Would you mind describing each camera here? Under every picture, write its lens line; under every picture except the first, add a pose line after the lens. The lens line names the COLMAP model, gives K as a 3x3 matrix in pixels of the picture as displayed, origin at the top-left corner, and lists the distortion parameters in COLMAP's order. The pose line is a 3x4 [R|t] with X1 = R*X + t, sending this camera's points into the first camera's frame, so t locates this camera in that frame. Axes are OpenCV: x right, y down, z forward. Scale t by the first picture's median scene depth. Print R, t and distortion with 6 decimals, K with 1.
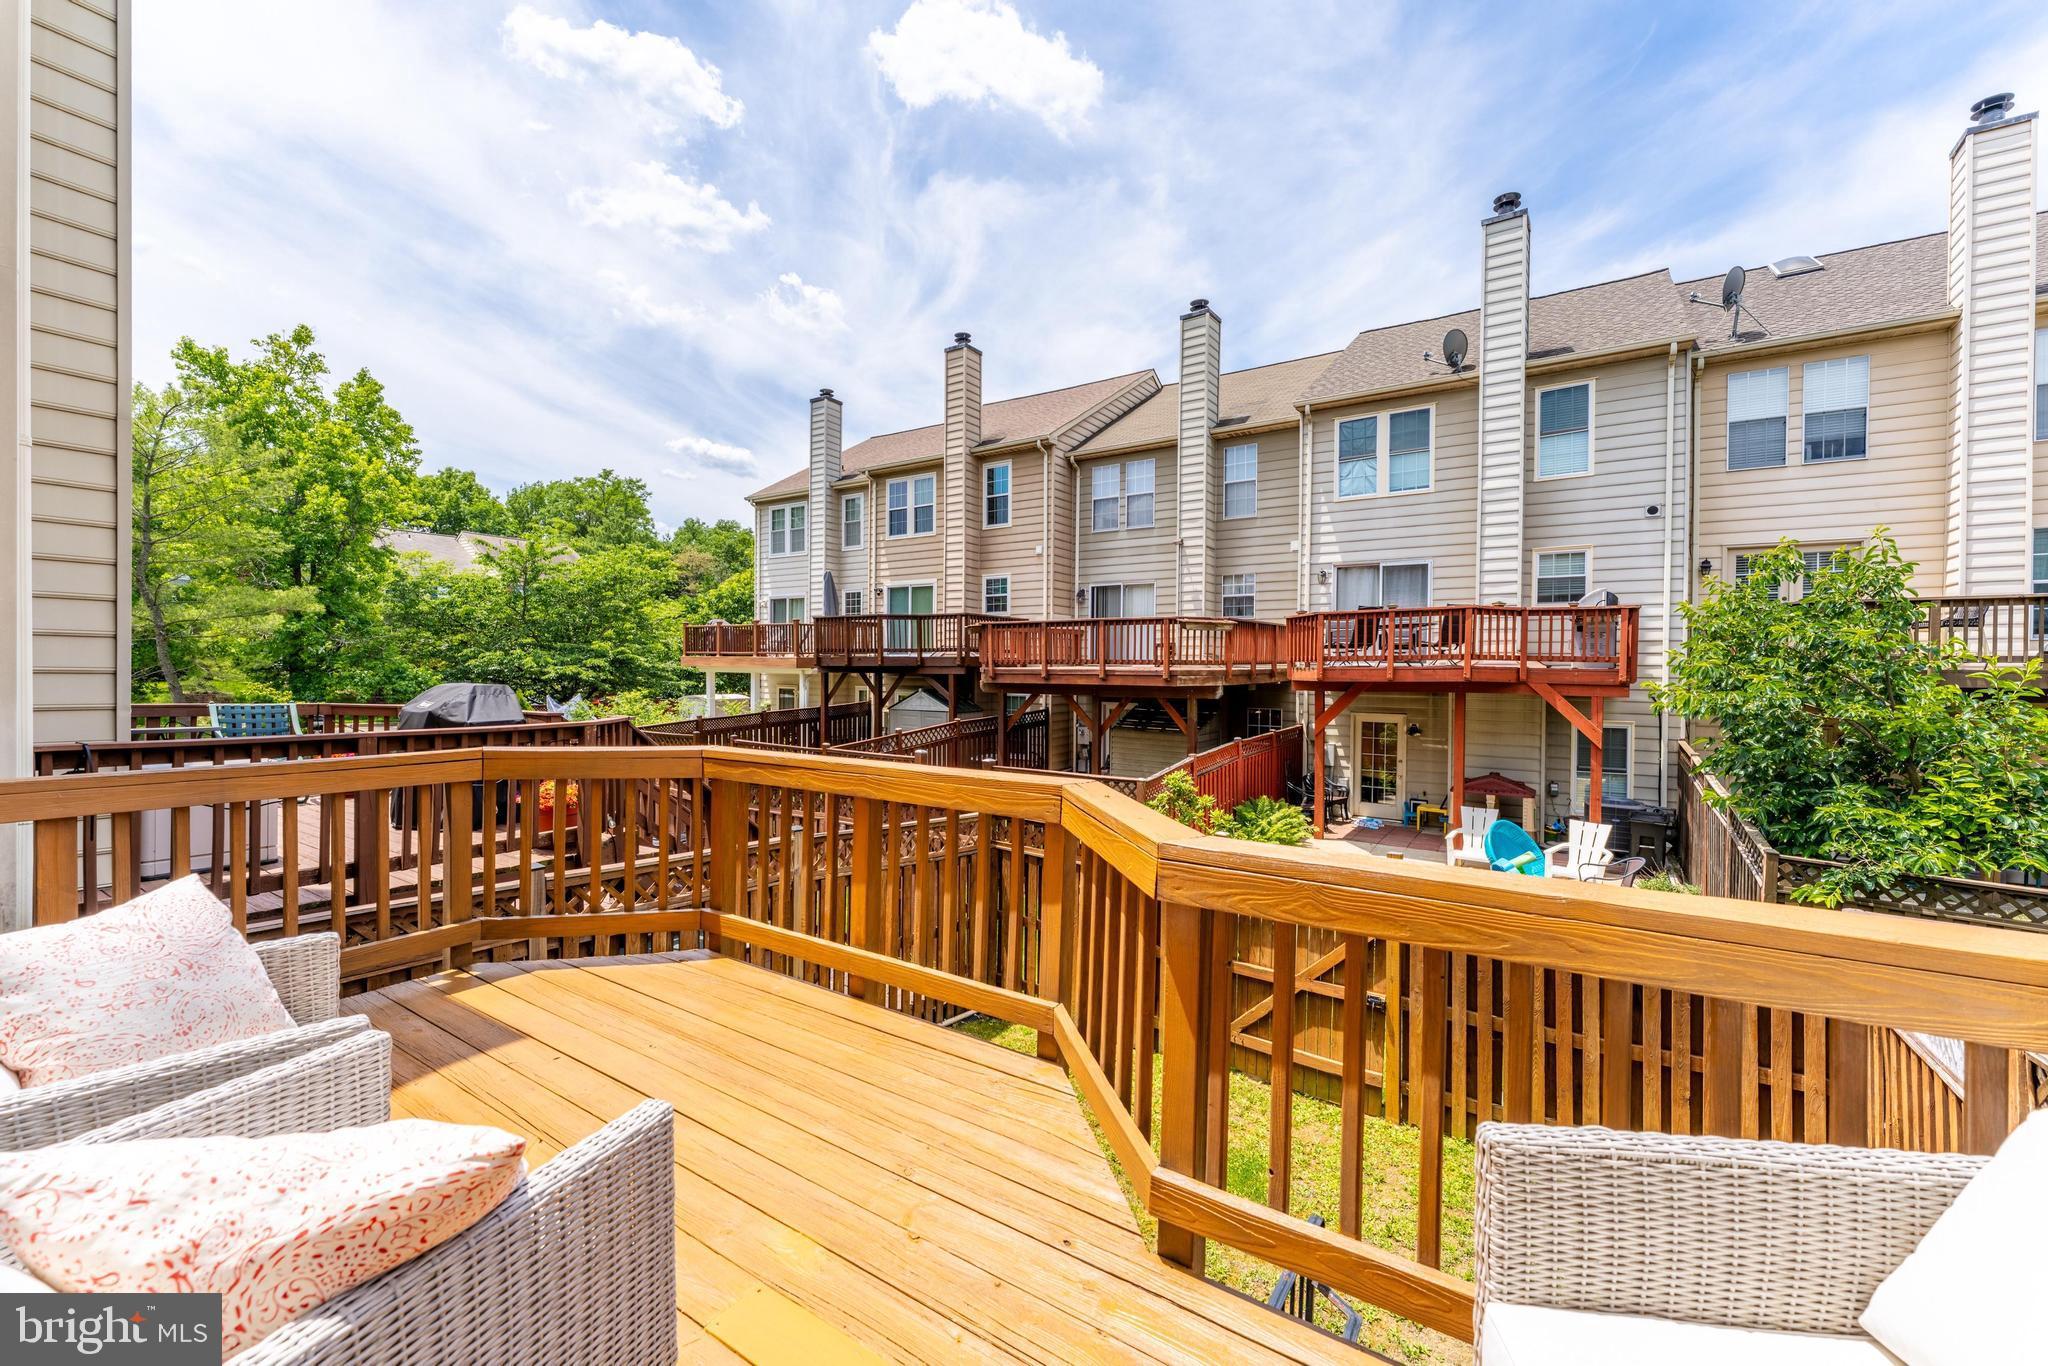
lens RADIAL K [[822.5, 0, 1031.5], [0, 822.5, 678.5], [0, 0, 1]] dist [-0.000327, -0.000595]
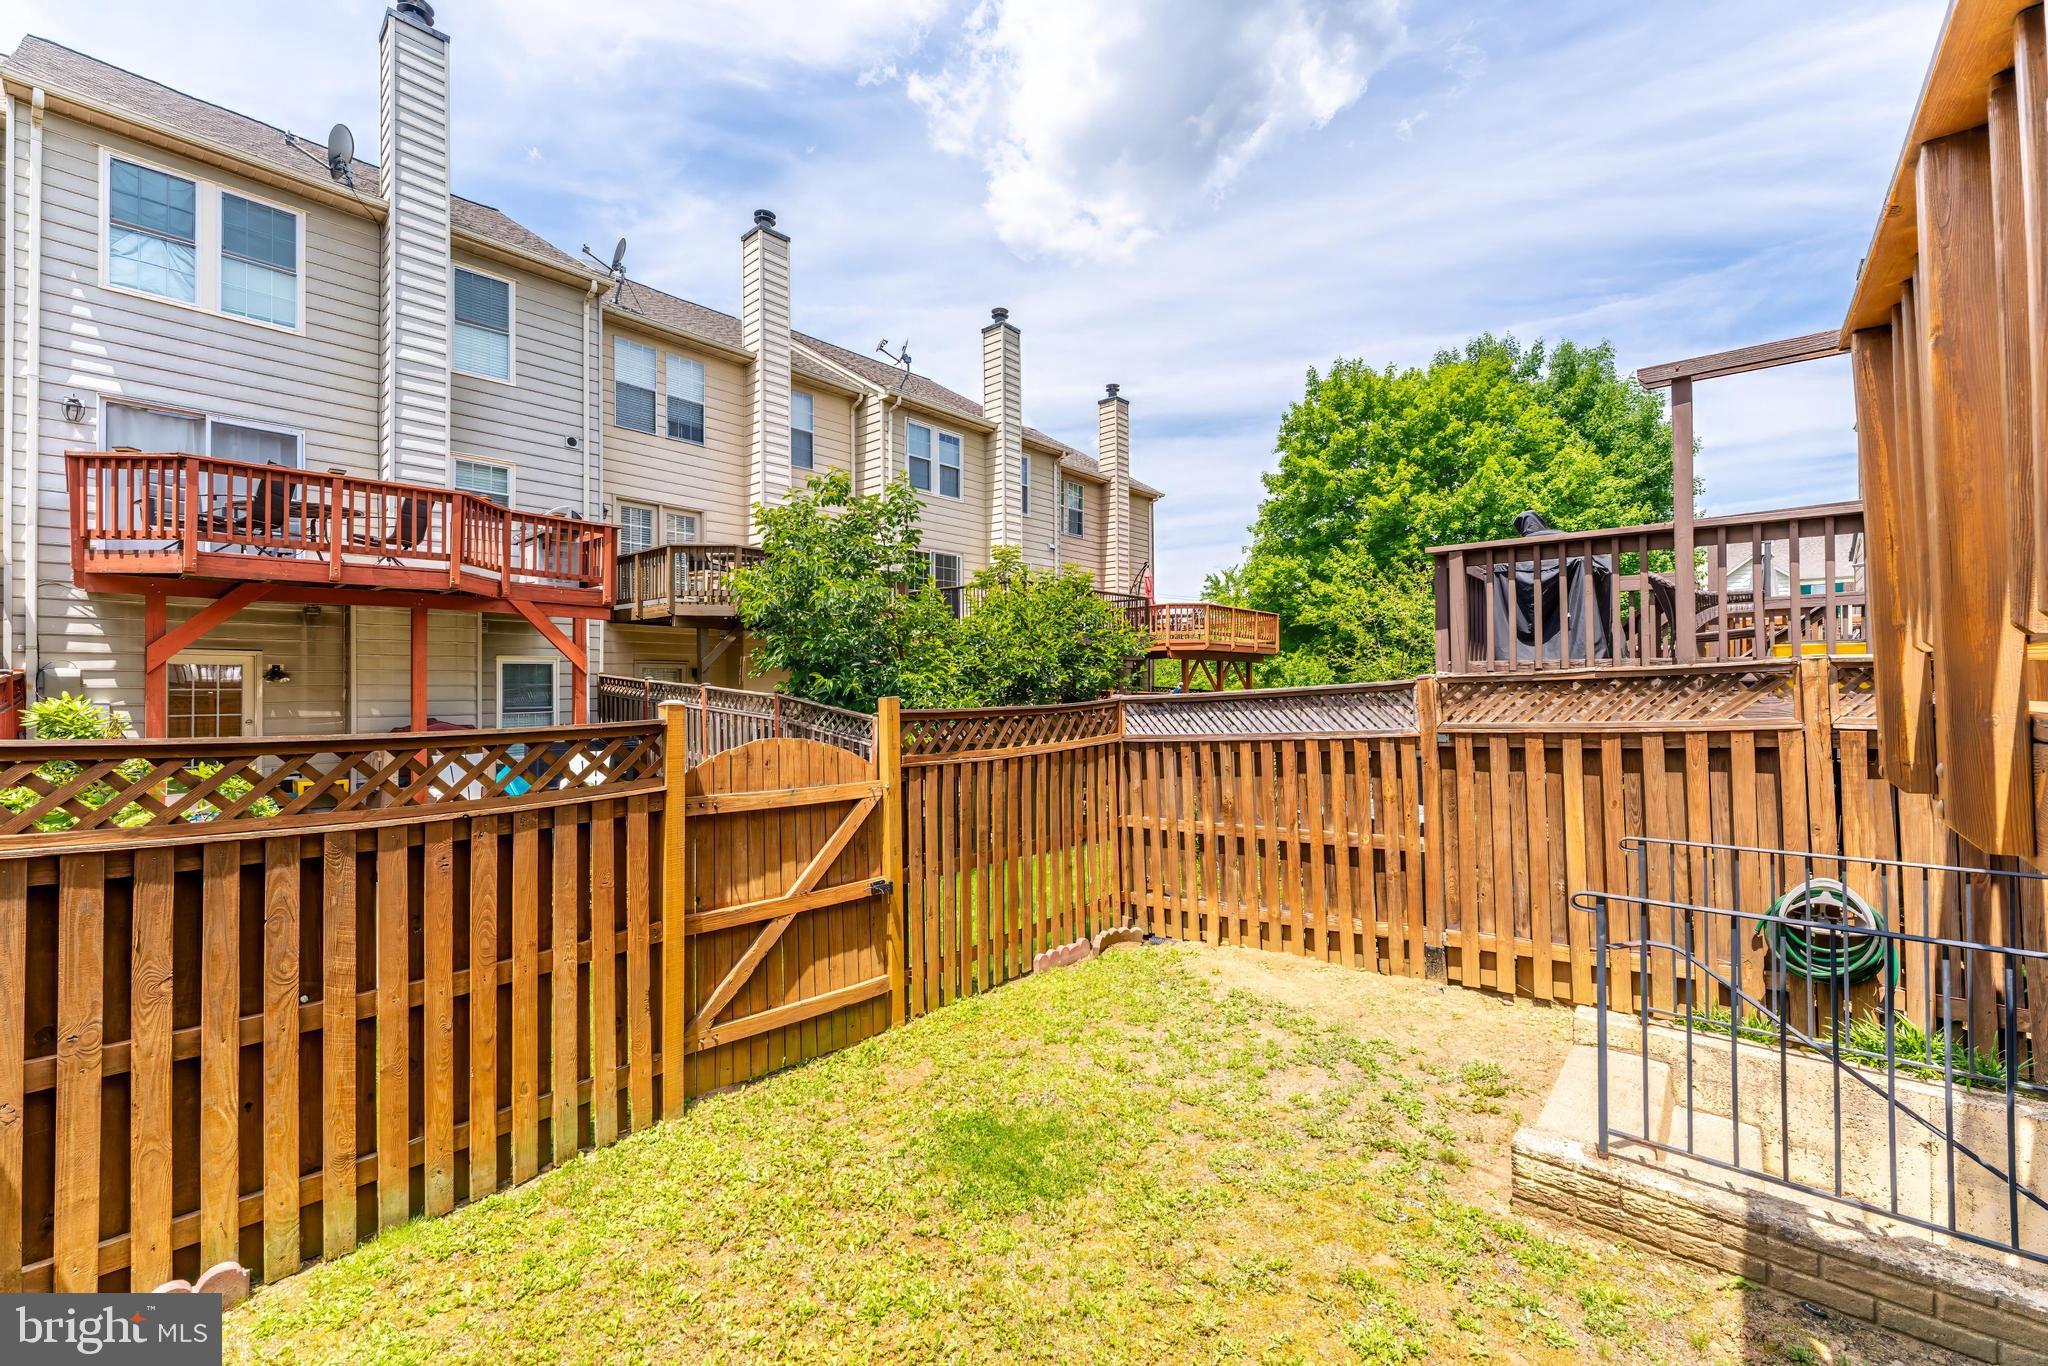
lens RADIAL K [[822.5, 0, 1031.5], [0, 822.5, 678.5], [0, 0, 1]] dist [-0.000327, -0.000595]
pose [[0.125894, -0.002945, 0.992039, -0.147496], [0.014210, 0.999898, 0.001165, 0.082313], [-0.991942, 0.013950, 0.125923, 0.320066]]
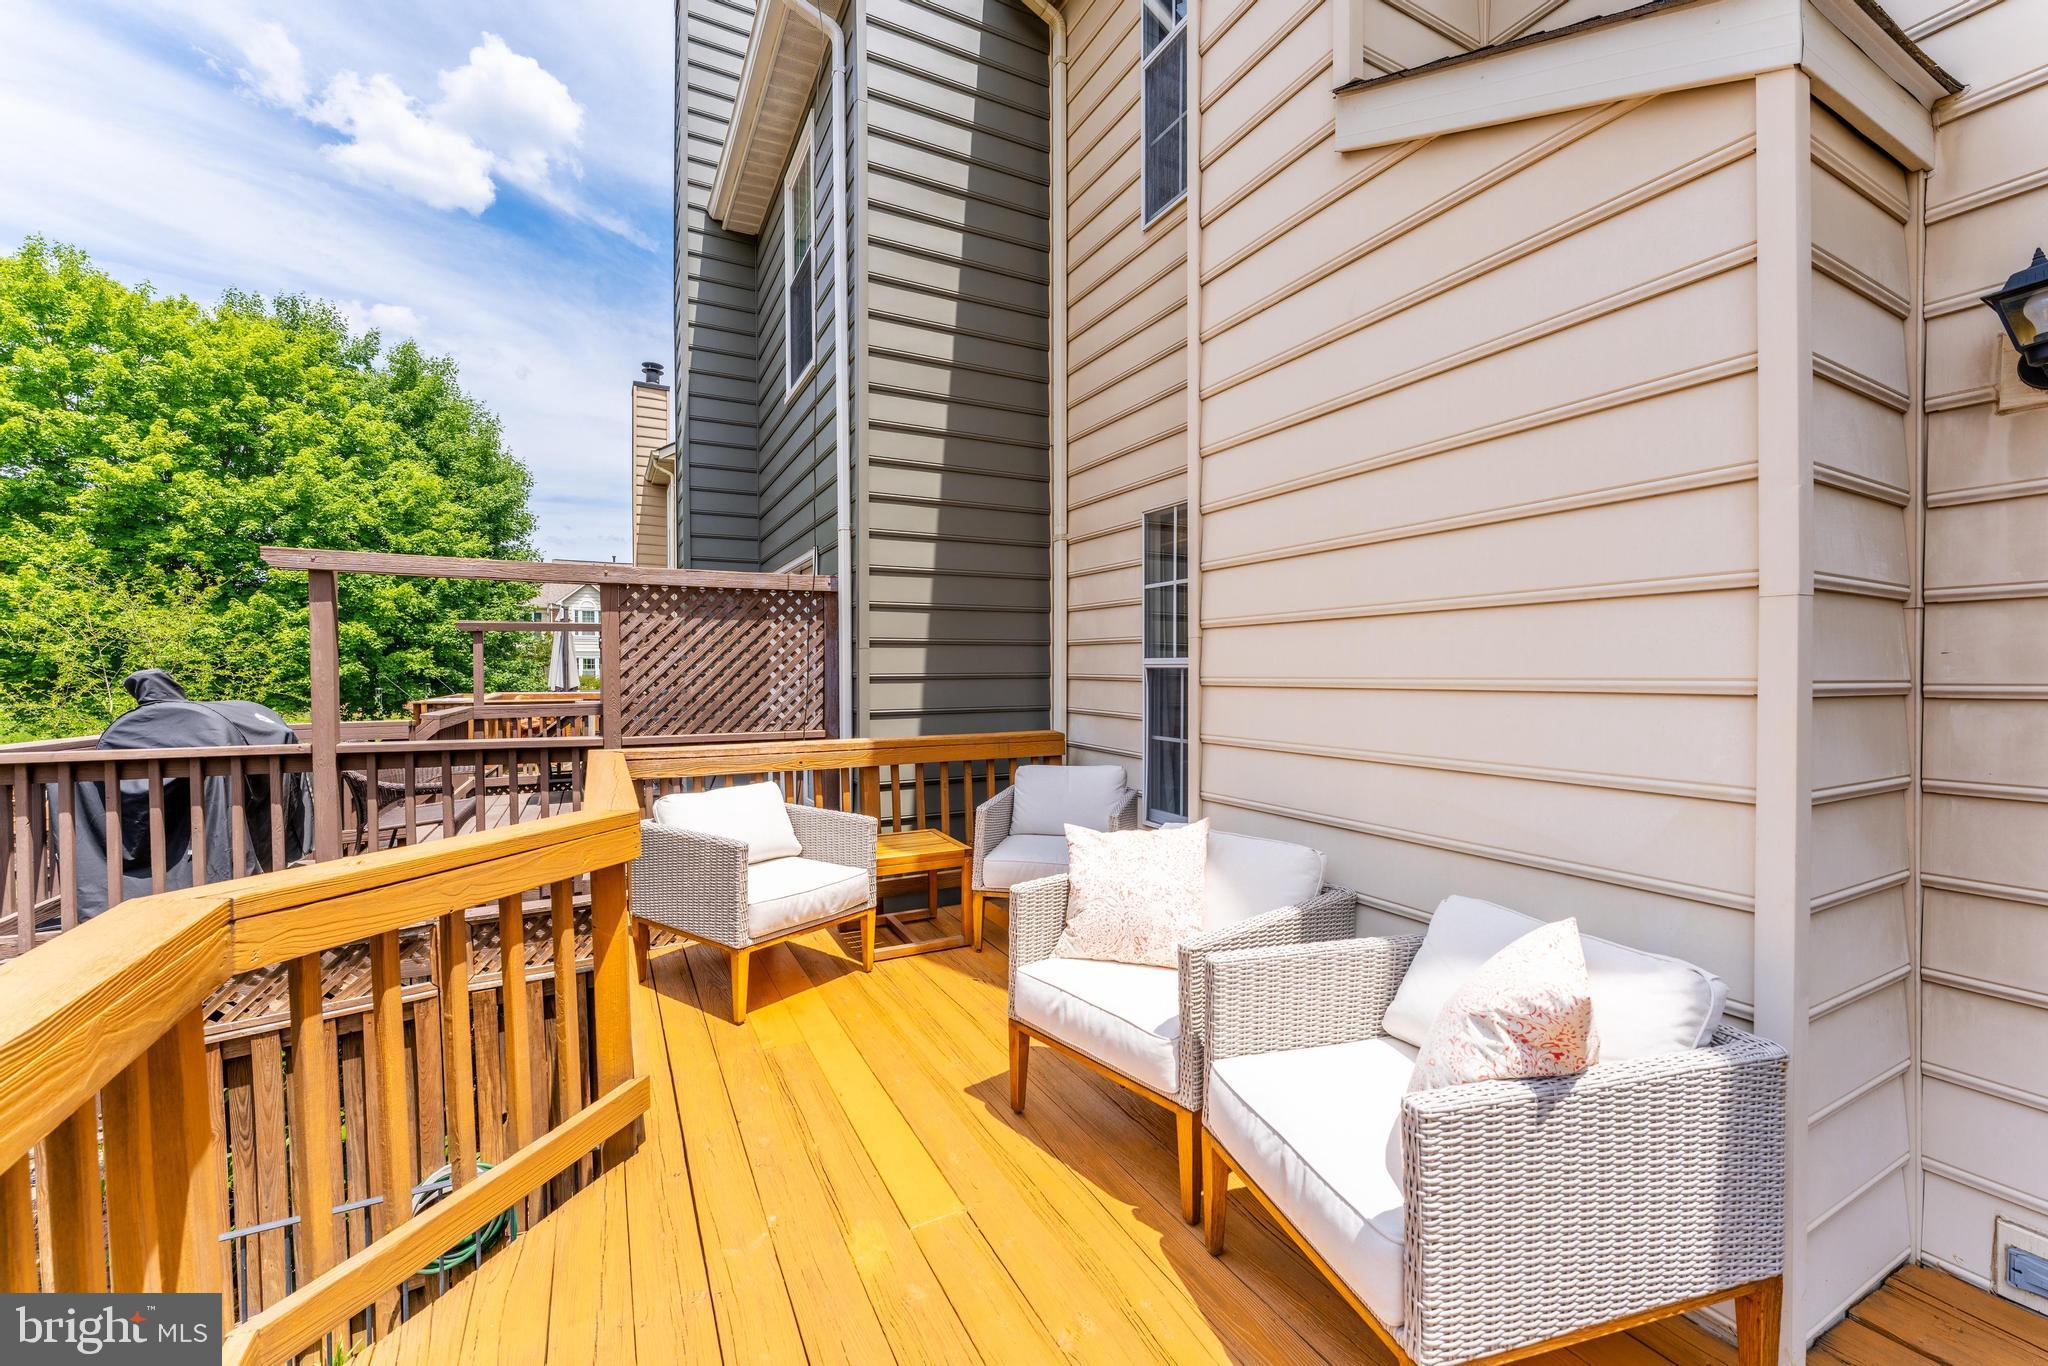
lens RADIAL K [[818.7, 0, 1046.3], [0, 818.7, 675.1], [0, 0, 1]] dist [-0.018558, 0.007356]
pose [[-0.884608, -0.011265, 0.466199, -0.119919], [-0.002400, 0.999805, 0.019605, -0.003894], [-0.466329, 0.016224, -0.884463, 0.225755]]
